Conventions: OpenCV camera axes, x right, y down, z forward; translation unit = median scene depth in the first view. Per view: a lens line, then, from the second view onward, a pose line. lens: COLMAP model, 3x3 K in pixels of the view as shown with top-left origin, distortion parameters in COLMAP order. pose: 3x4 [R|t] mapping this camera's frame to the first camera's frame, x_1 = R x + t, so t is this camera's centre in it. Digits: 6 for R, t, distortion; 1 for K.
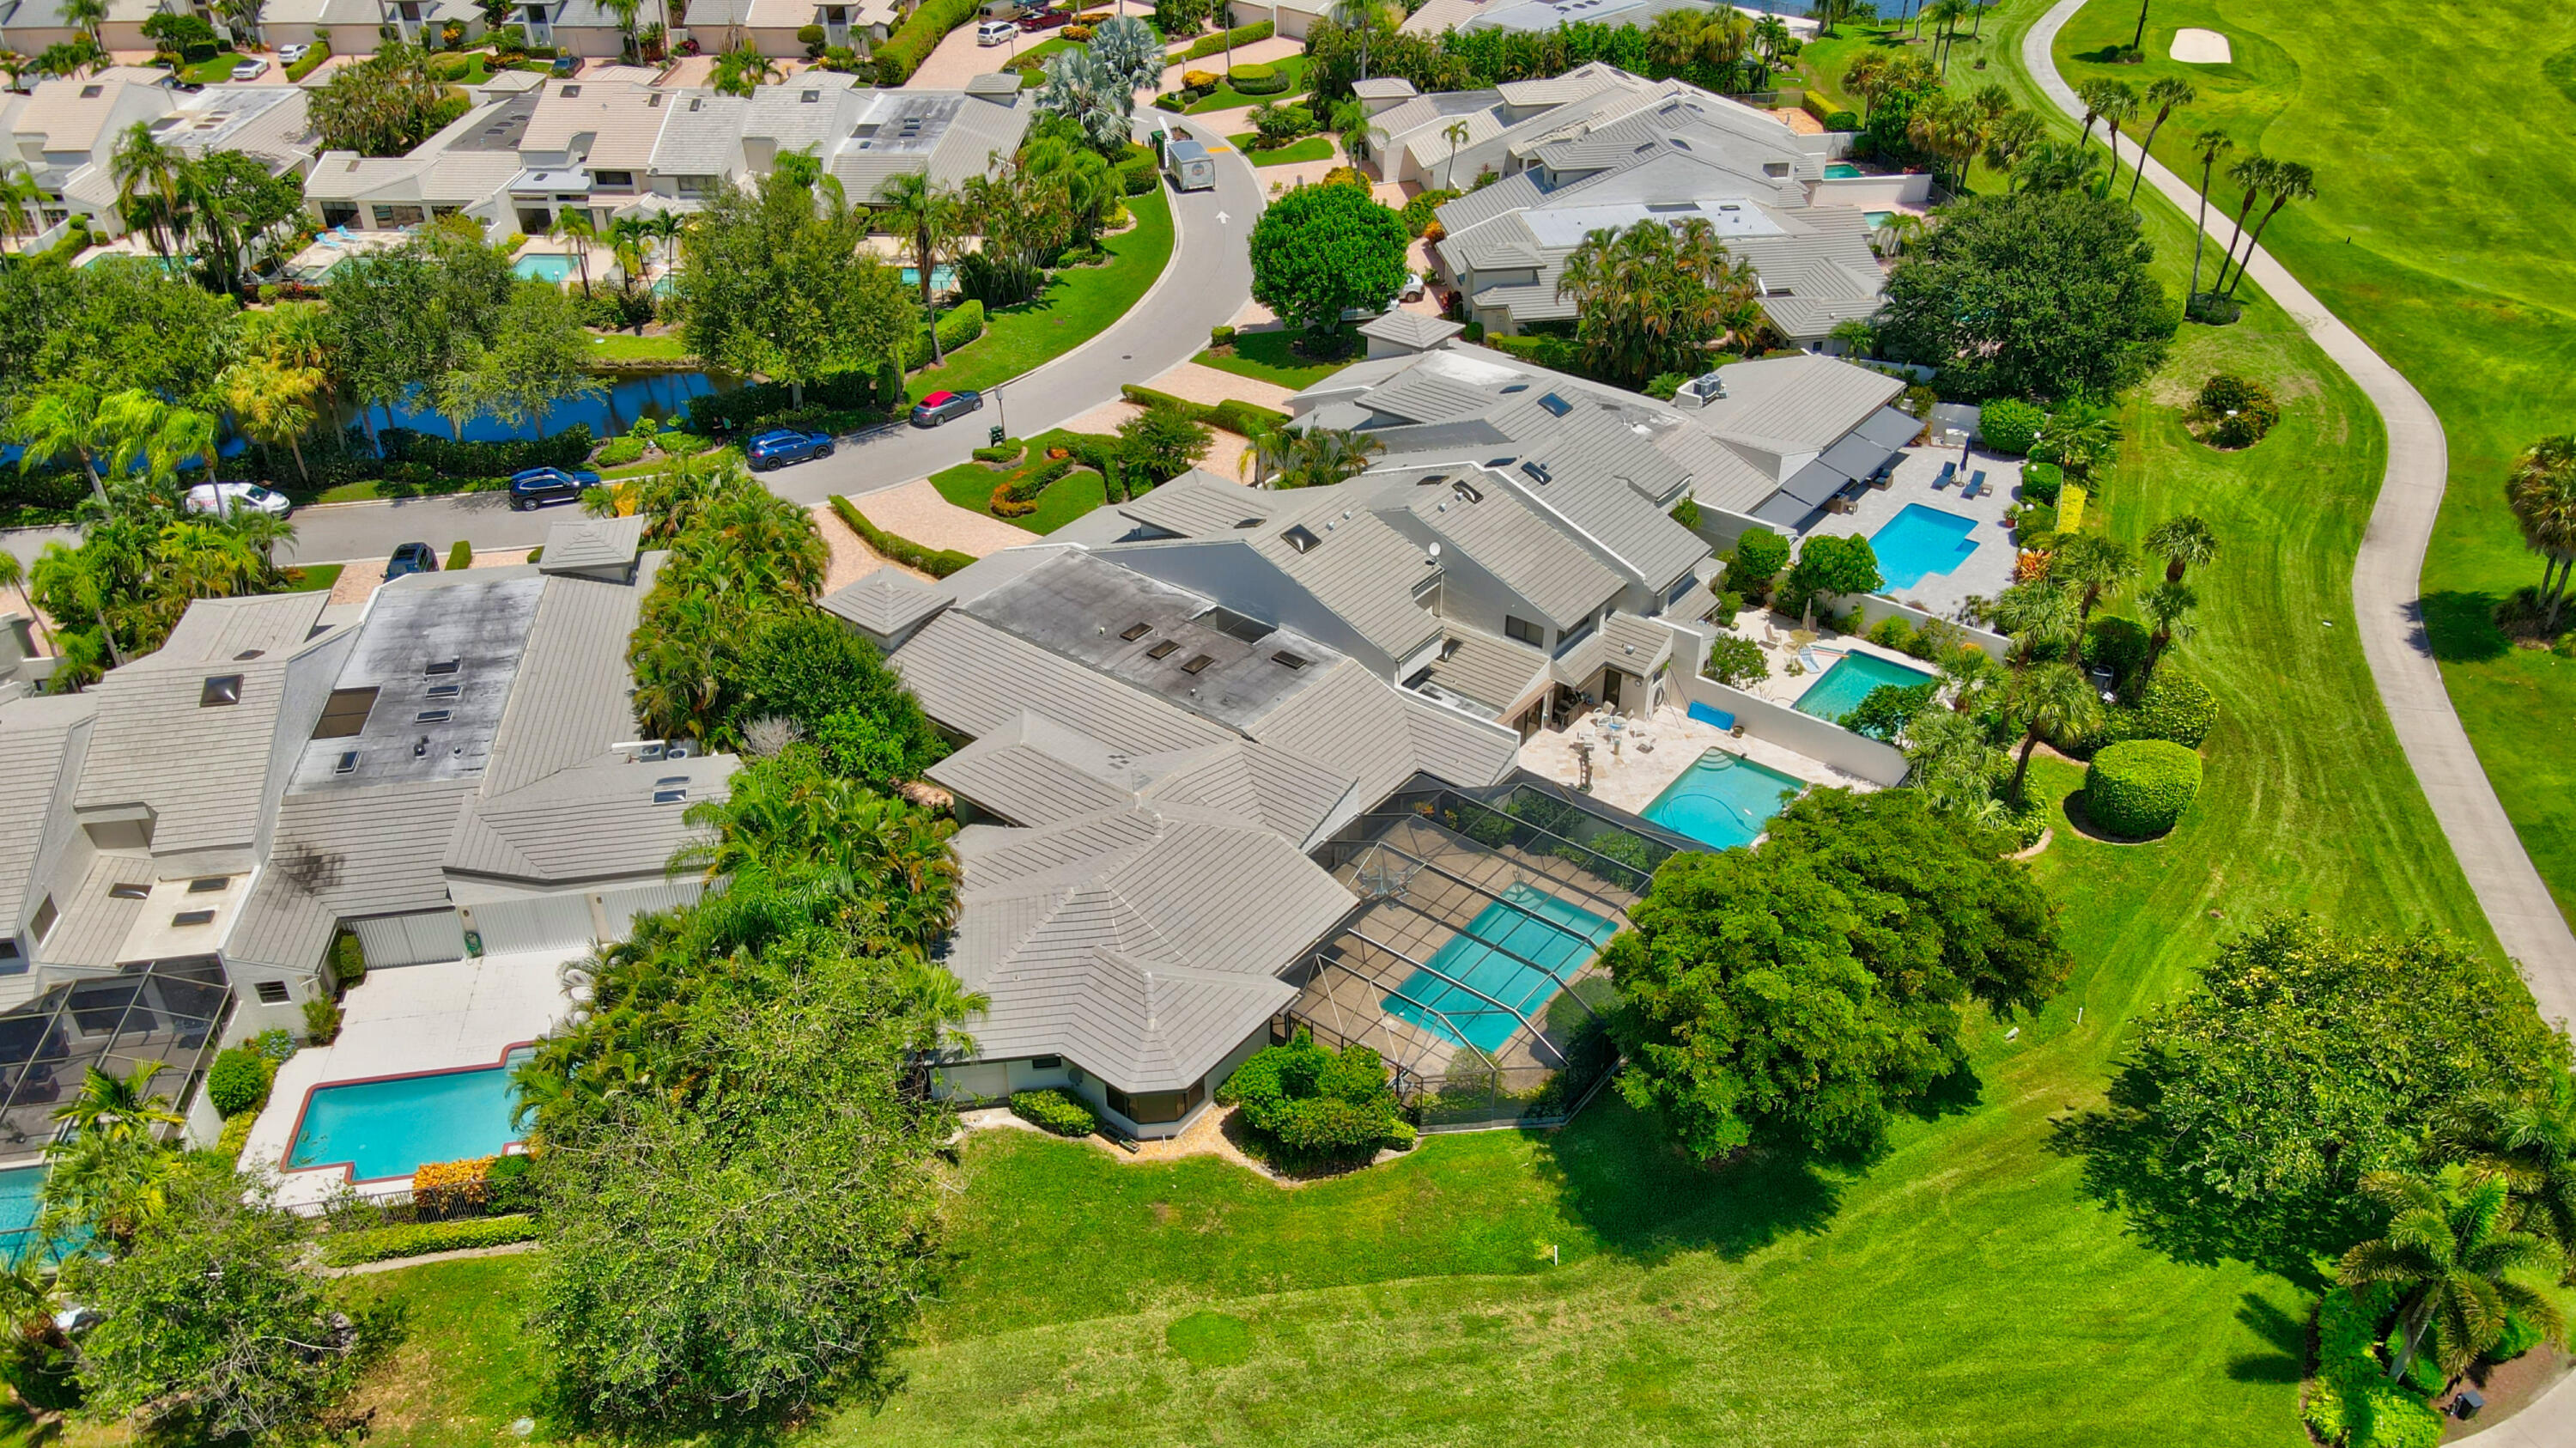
lens RADIAL K [[1920.2, 0, 1269.3], [0, 1920.2, 732.8], [0, 0, 1]] dist [-0.015273, 0.051664]
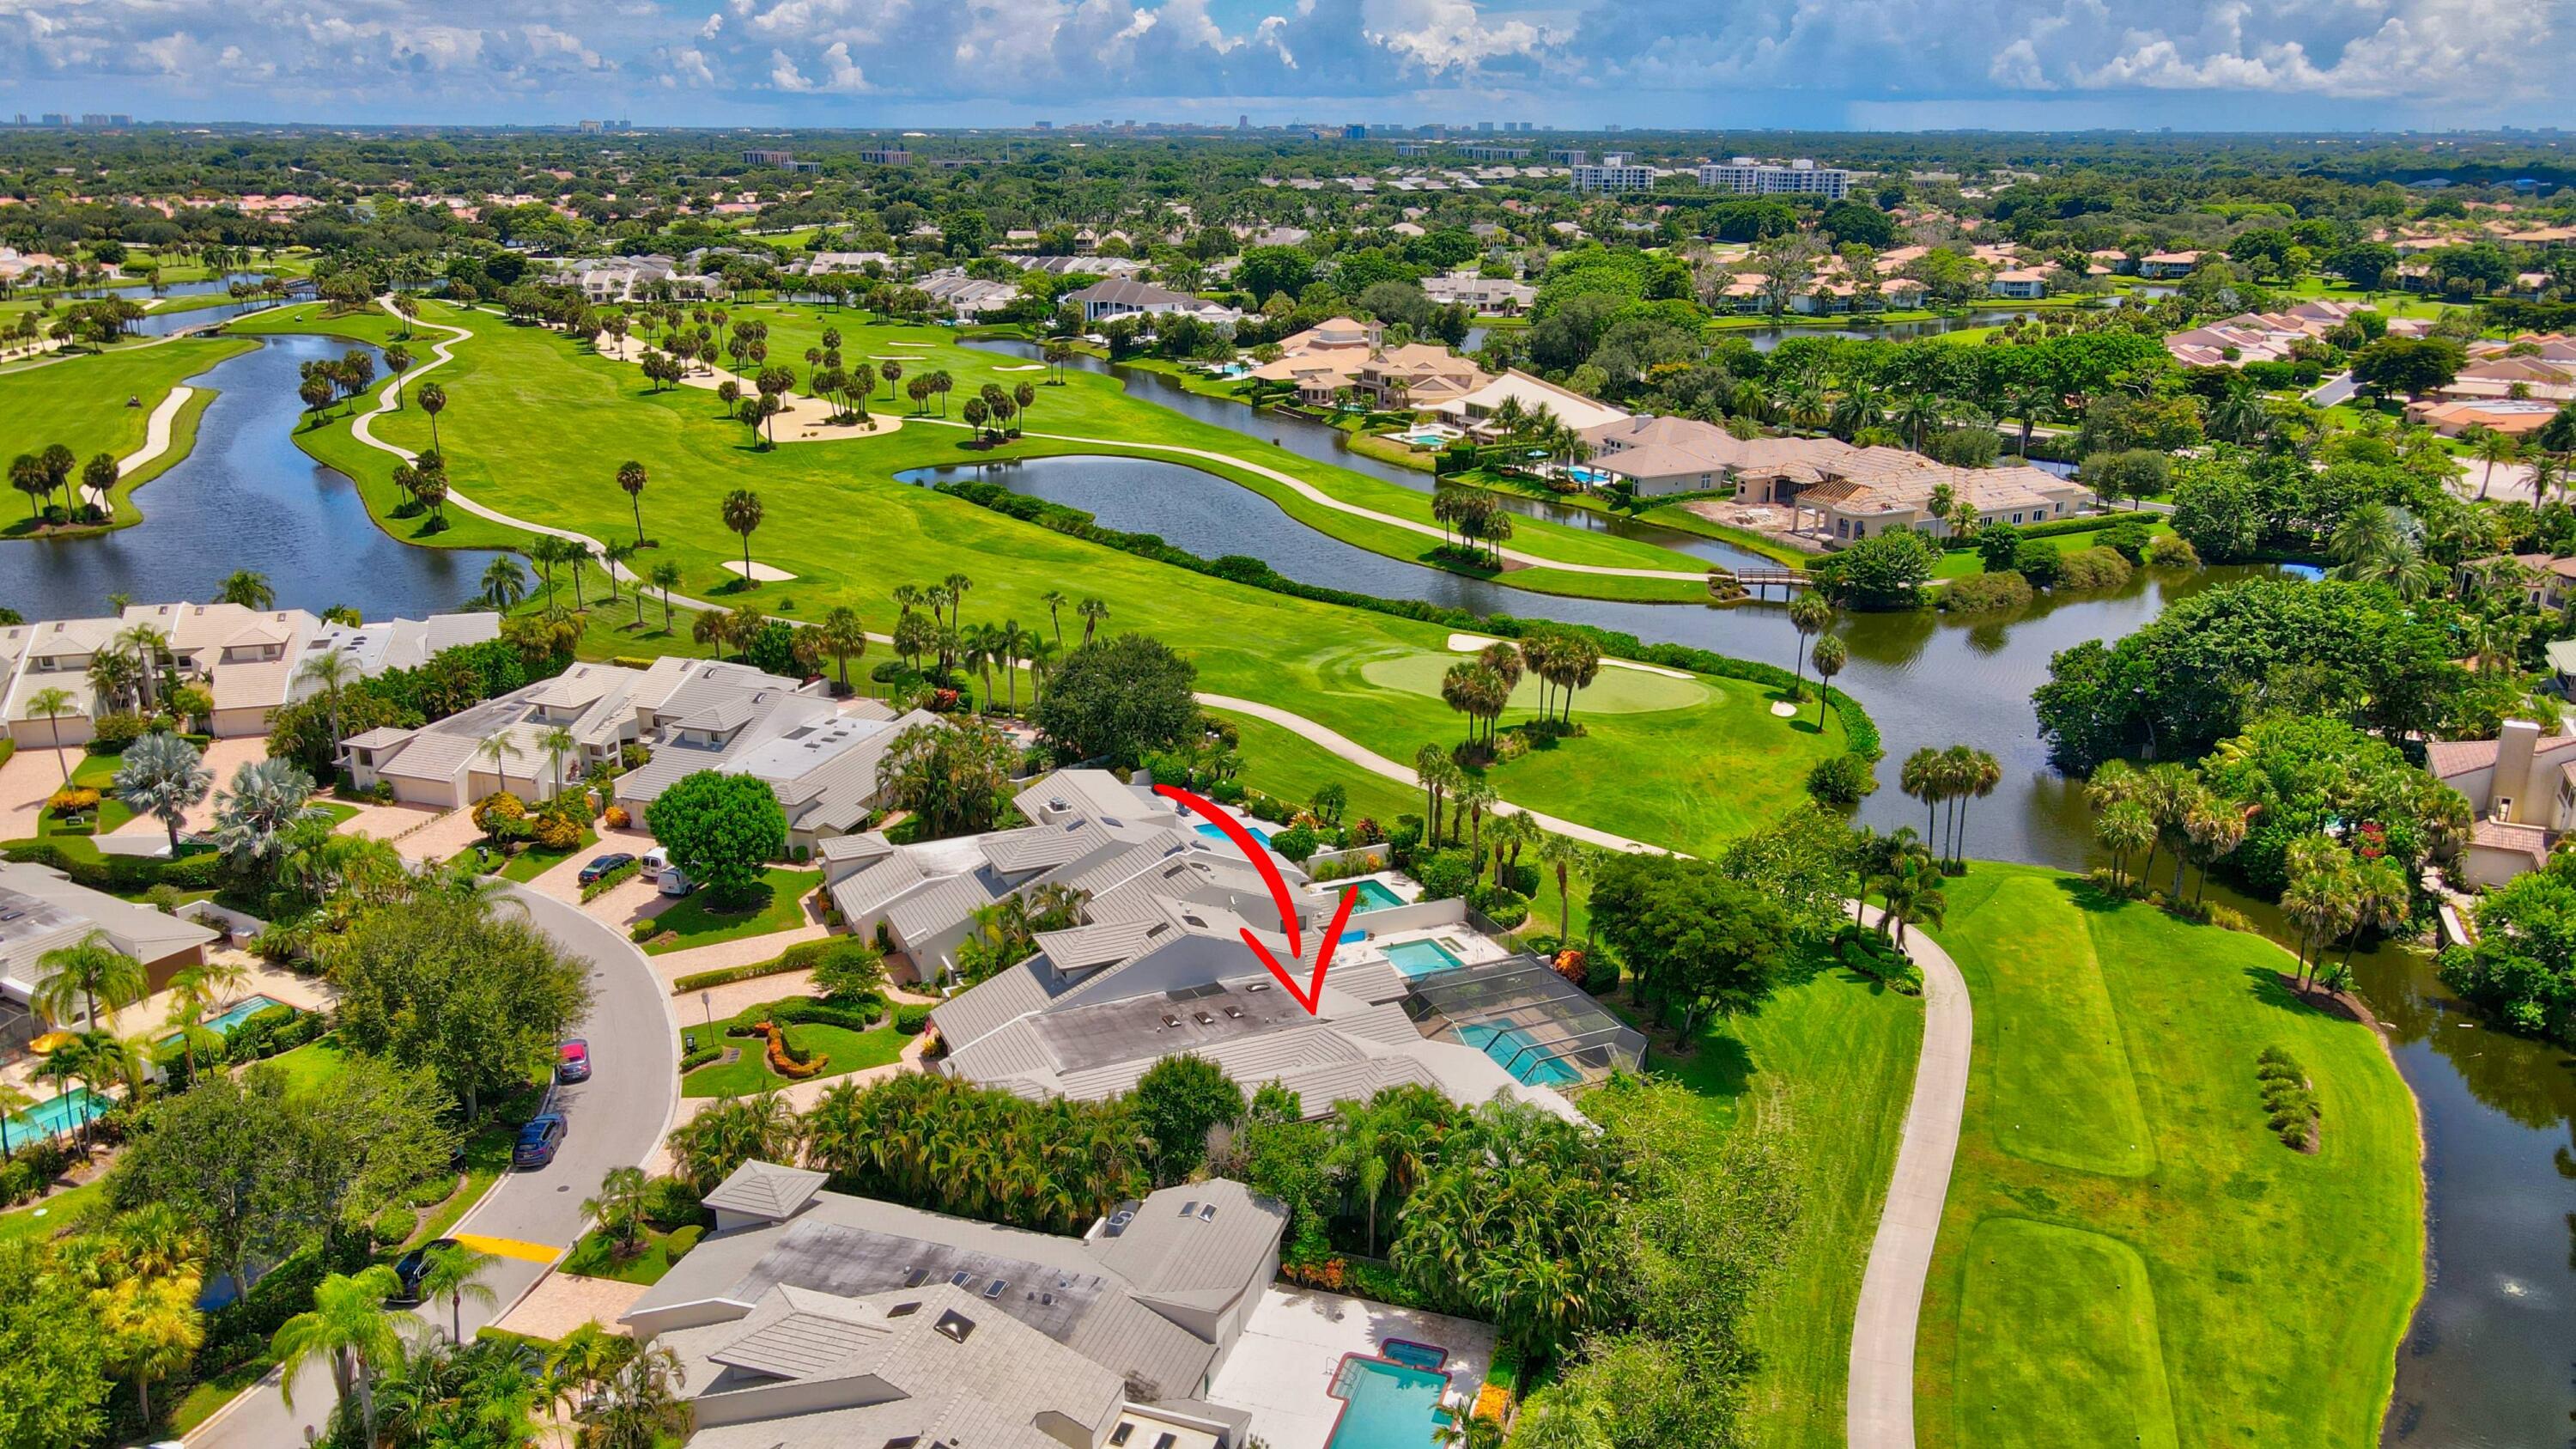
lens RADIAL K [[1920.3, 0, 1272.8], [0, 1920.3, 730.7], [0, 0, 1]] dist [-0.015273, 0.051664]
pose [[0.459188, -0.259139, 0.849702, -1.171386], [0.478831, 0.877862, 0.008962, -0.215014], [-0.748243, 0.402748, 0.527187, 0.137268]]
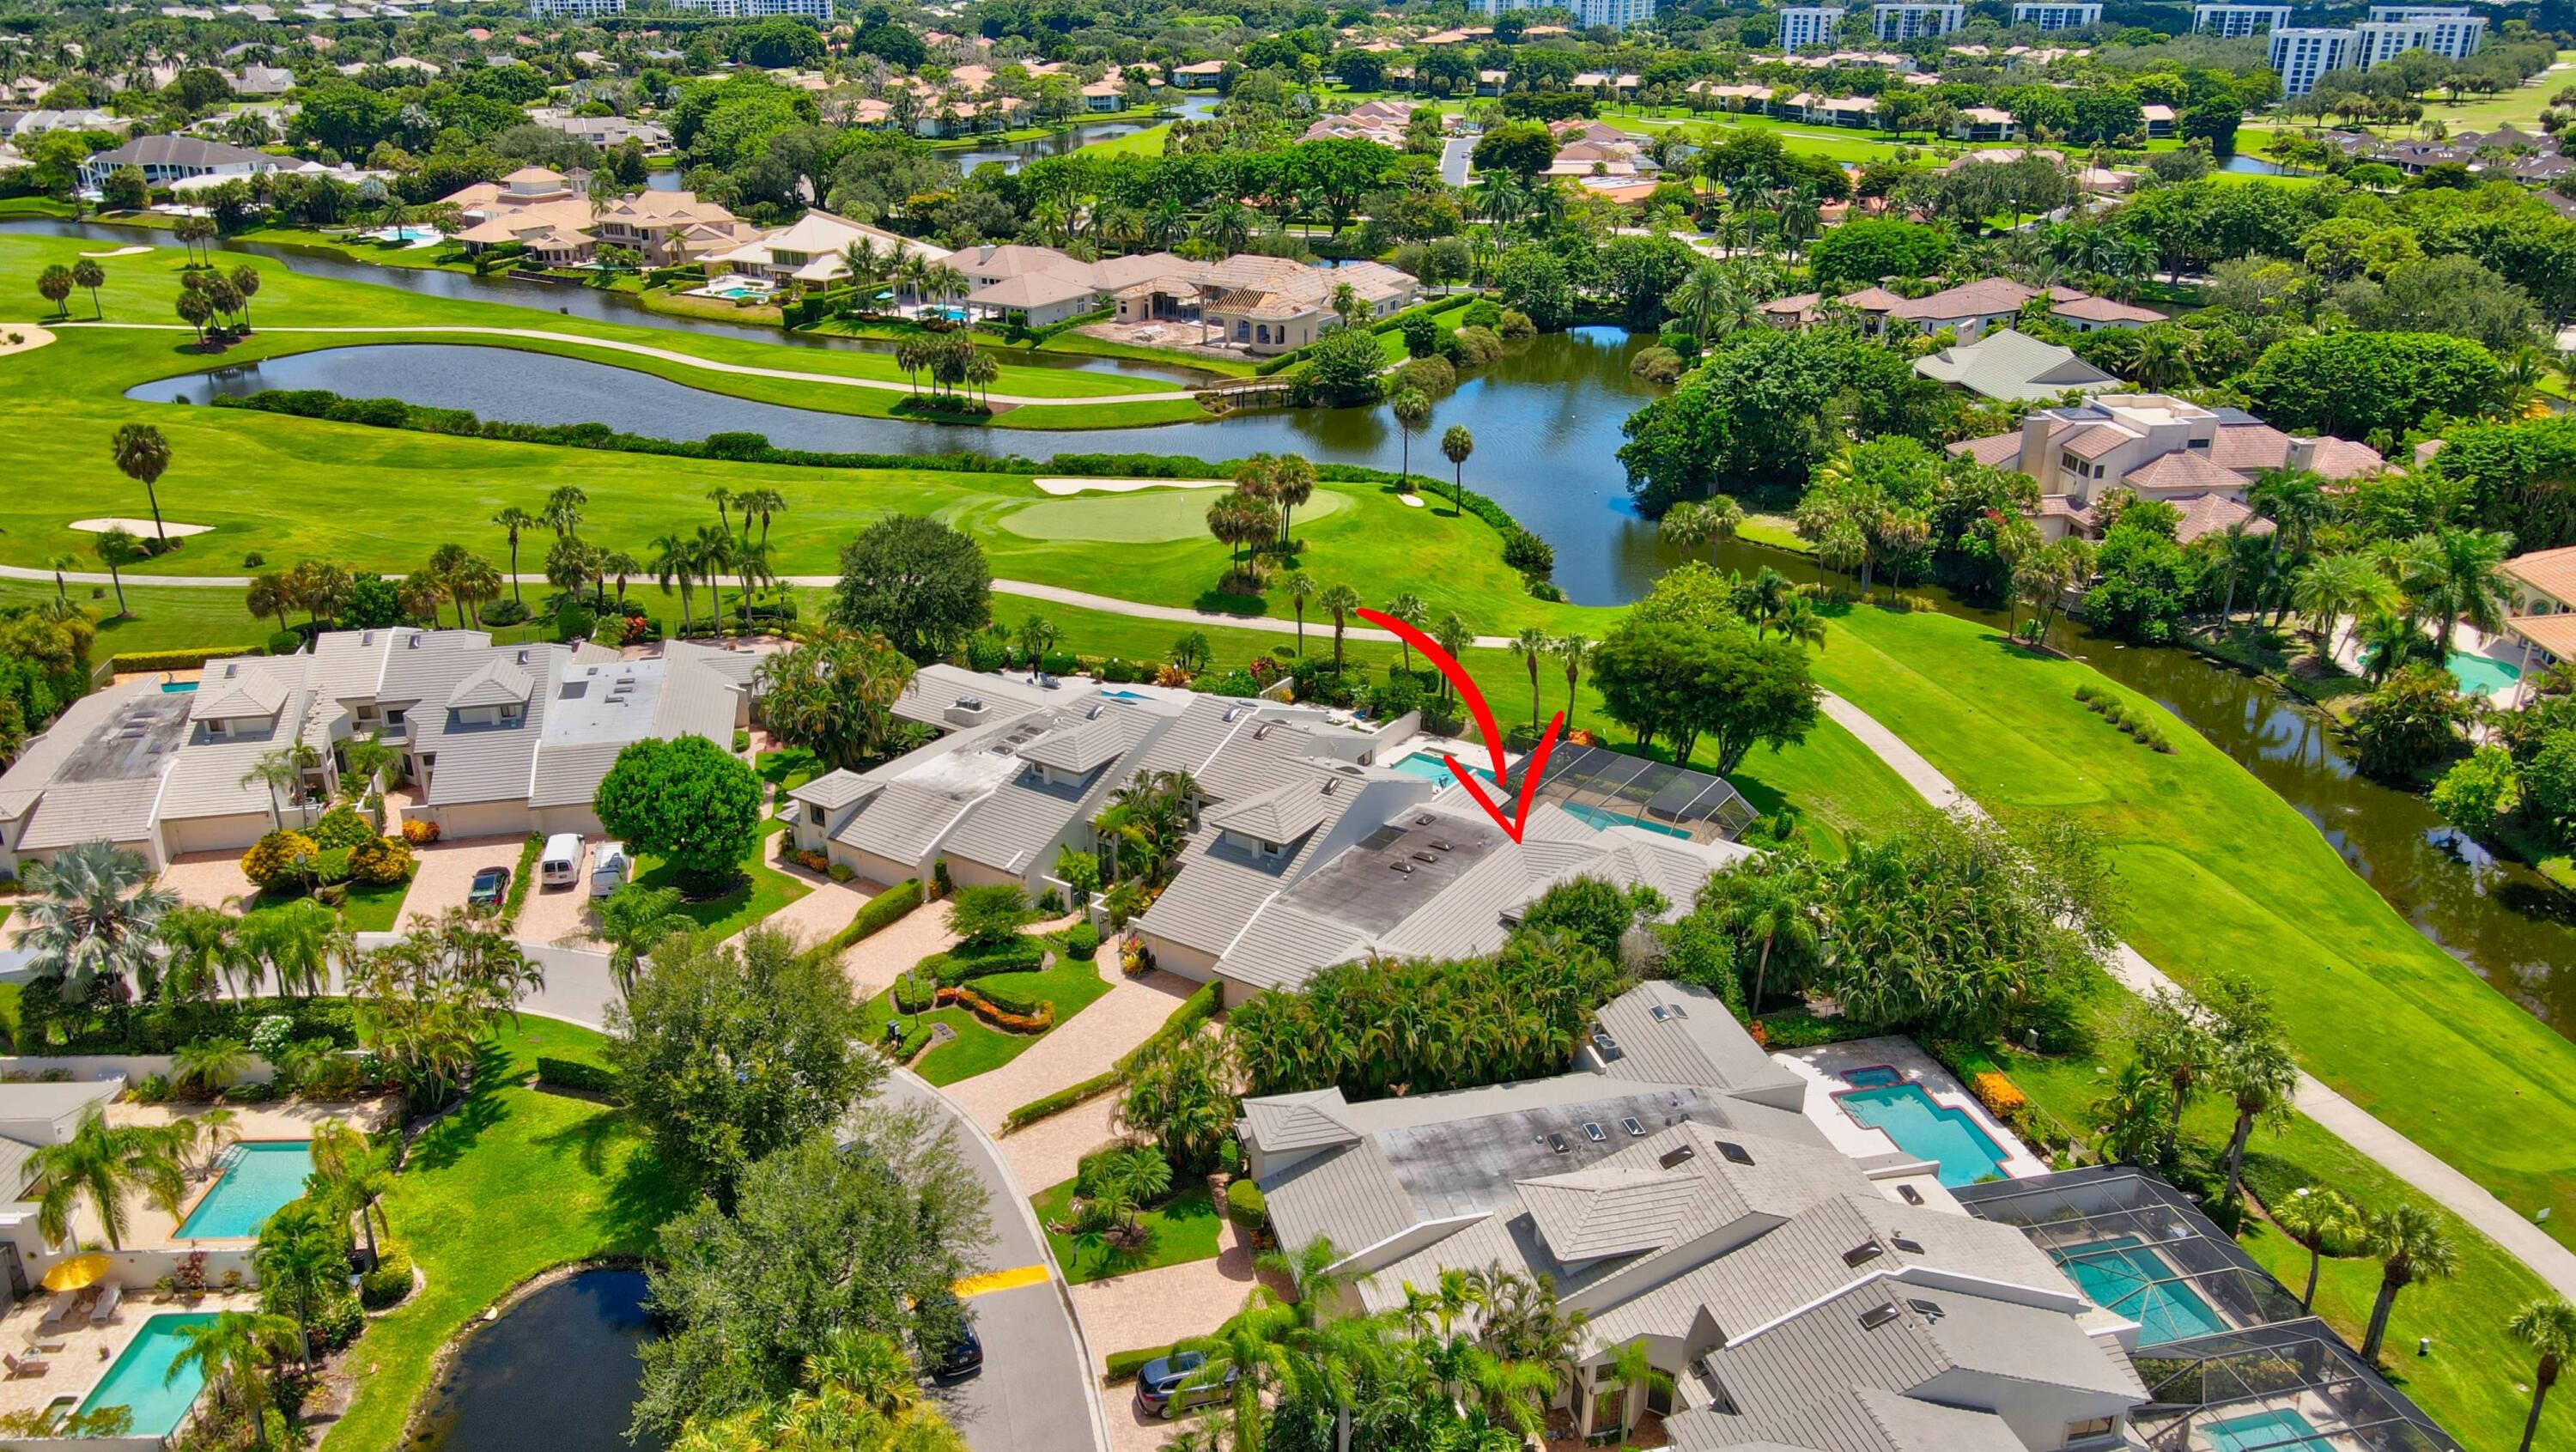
lens RADIAL K [[1920.4, 0, 1282.1], [0, 1920.4, 722.4], [0, 0, 1]] dist [0.010964, 0.016671]
pose [[-0.068219, -0.367411, 0.927553, -1.319784], [0.547498, 0.763430, 0.342667, -0.654820], [-0.834022, 0.531210, 0.149076, 0.818487]]
